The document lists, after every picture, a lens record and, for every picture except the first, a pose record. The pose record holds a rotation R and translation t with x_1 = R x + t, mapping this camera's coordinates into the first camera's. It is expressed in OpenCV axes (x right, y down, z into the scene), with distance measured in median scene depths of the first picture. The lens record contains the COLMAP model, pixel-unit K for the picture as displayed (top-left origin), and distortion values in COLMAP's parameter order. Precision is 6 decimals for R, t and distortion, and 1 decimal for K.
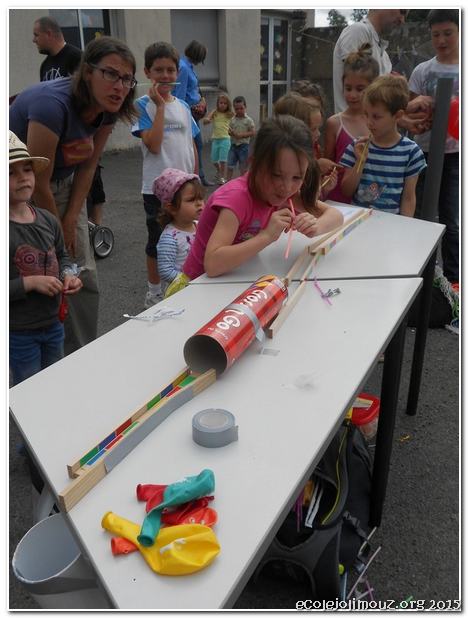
lens RADIAL K [[578.4, 0, 234.0], [0, 578.4, 309.0], [0, 0, 1]] dist [-0.000112, -0.002685]
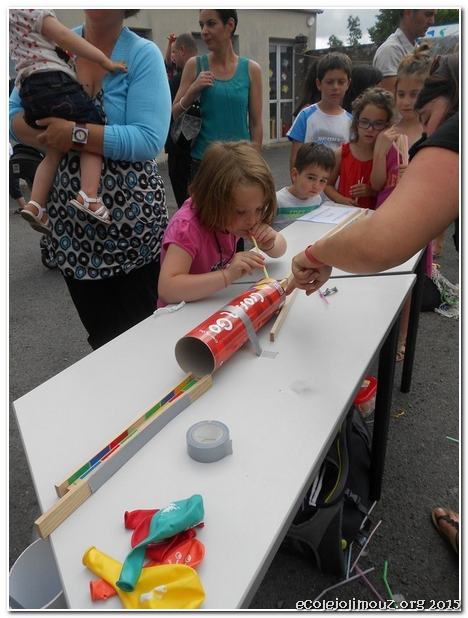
lens RADIAL K [[438.3, 0, 233.3], [0, 438.3, 290.4], [0, 0, 1]] dist [0.032474, 0.003287]
pose [[0.997714, -0.020036, -0.064541, 0.041121], [0.021281, 0.999599, 0.018655, -0.044988], [0.064141, -0.019986, 0.997741, 0.165204]]
